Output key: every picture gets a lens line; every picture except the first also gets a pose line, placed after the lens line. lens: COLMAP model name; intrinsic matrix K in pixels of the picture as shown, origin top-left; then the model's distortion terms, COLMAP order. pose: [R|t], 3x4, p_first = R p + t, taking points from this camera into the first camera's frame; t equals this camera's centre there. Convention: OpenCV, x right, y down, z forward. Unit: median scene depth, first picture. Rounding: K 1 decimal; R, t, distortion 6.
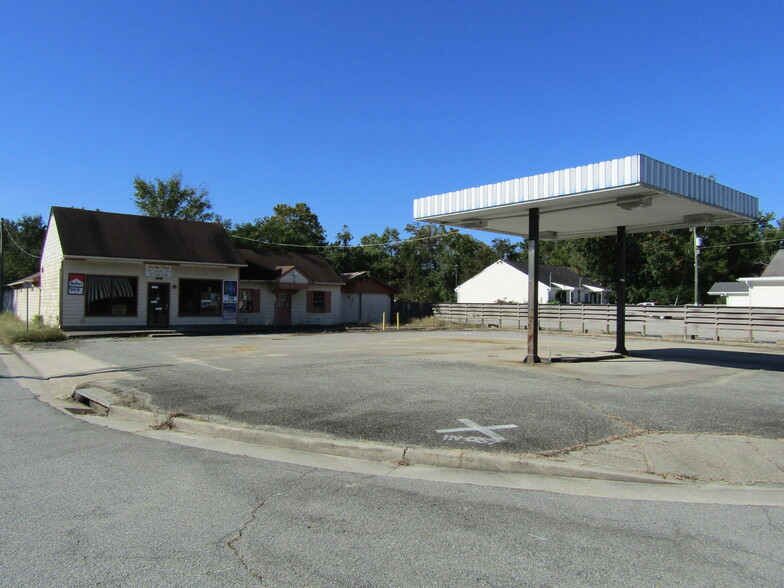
lens RADIAL K [[554.7, 0, 394.5], [0, 554.7, 296.2], [0, 0, 1]] dist [-0.002946, 0.000768]
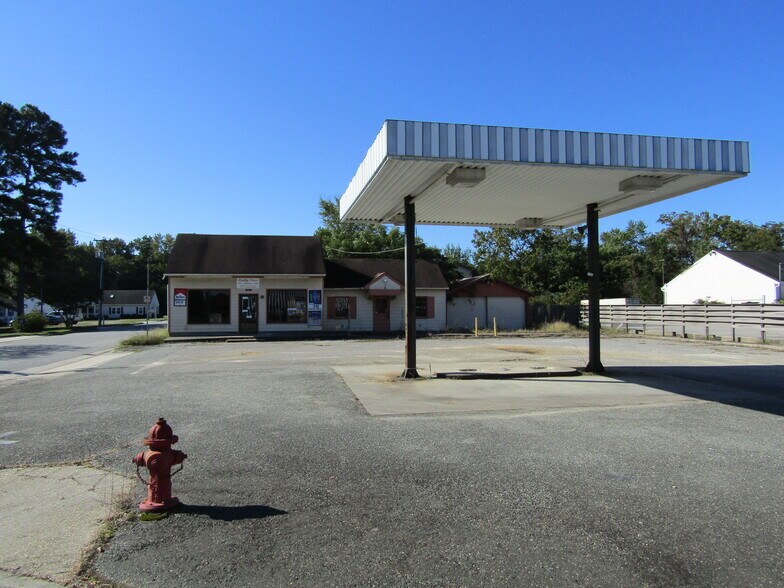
lens RADIAL K [[558.8, 0, 394.0], [0, 558.8, 291.7], [0, 0, 1]] dist [-0.003099, -0.001578]
pose [[0.882986, -0.032269, -0.468289, 0.325882], [0.024838, 0.999449, -0.022036, 0.003276], [0.468742, 0.007826, 0.883300, 0.118325]]
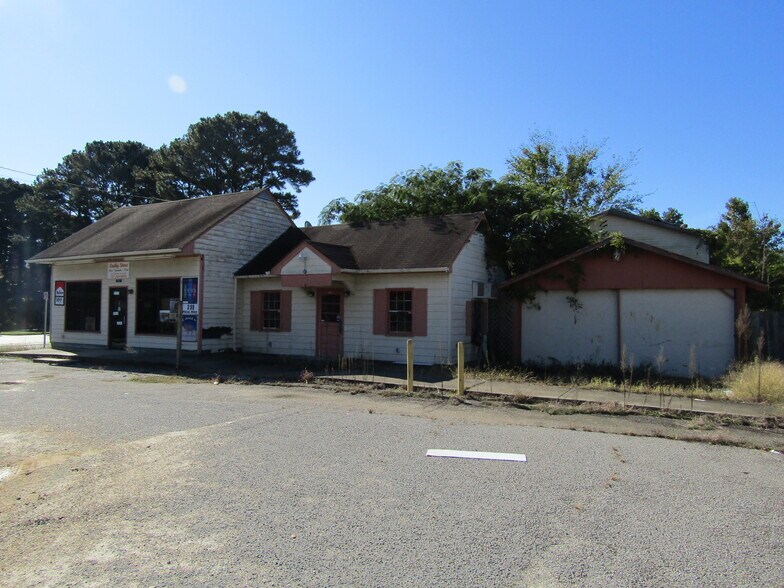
lens RADIAL K [[565.1, 0, 391.1], [0, 565.1, 297.5], [0, 0, 1]] dist [-0.011211, -0.000636]
pose [[0.367187, -0.035652, -0.929464, 0.337518], [0.011336, 0.999362, -0.033854, 0.016077], [0.930078, 0.001894, 0.367357, 0.935305]]
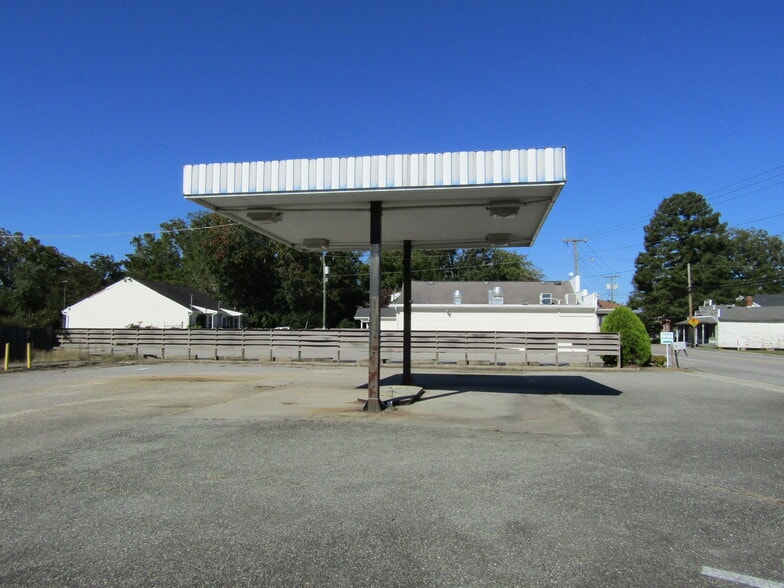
lens RADIAL K [[547.8, 0, 392.0], [0, 547.8, 294.0], [0, 0, 1]] dist [-0.009381, 0.000254]
pose [[0.752849, 0.035891, 0.657214, -0.111915], [-0.003432, 0.998713, -0.050609, 0.001998], [-0.658184, 0.035845, 0.752003, 0.224247]]
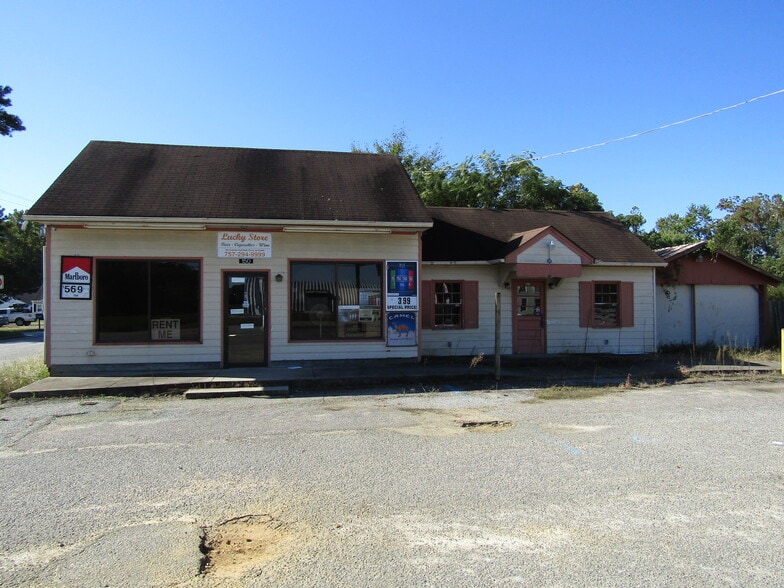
lens RADIAL K [[556.9, 0, 395.9], [0, 556.9, 295.4], [0, 0, 1]] dist [-0.007511, 0.002806]
pose [[0.882117, -0.026266, -0.470298, -0.082216], [0.023933, 0.999654, -0.010940, 0.004327], [0.470422, -0.001605, 0.882440, 0.569296]]
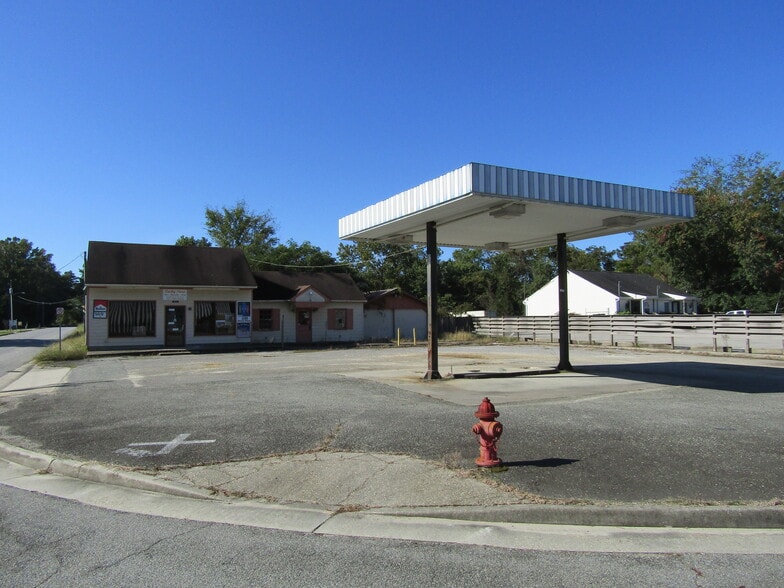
lens RADIAL K [[556.9, 0, 395.9], [0, 556.9, 295.4], [0, 0, 1]] dist [-0.007511, 0.002806]
pose [[0.978341, -0.031707, -0.204556, 0.200981], [0.026004, 0.999196, -0.030509, 0.000456], [0.205359, 0.024529, 0.978379, 0.010972]]
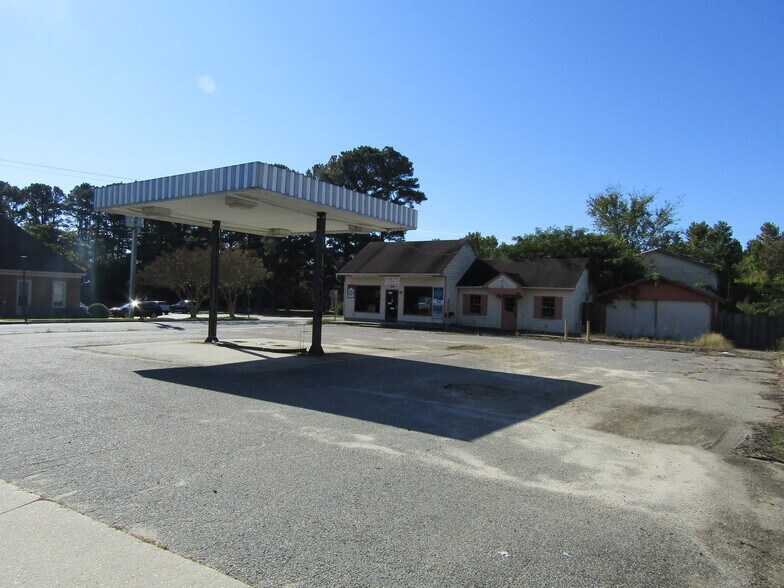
lens RADIAL K [[565.1, 0, 391.1], [0, 565.1, 297.5], [0, 0, 1]] dist [-0.011211, -0.000636]
pose [[0.285050, -0.008334, -0.958476, 0.826211], [-0.020509, 0.999680, -0.014792, 0.014438], [0.958293, 0.023874, 0.284788, 0.523254]]
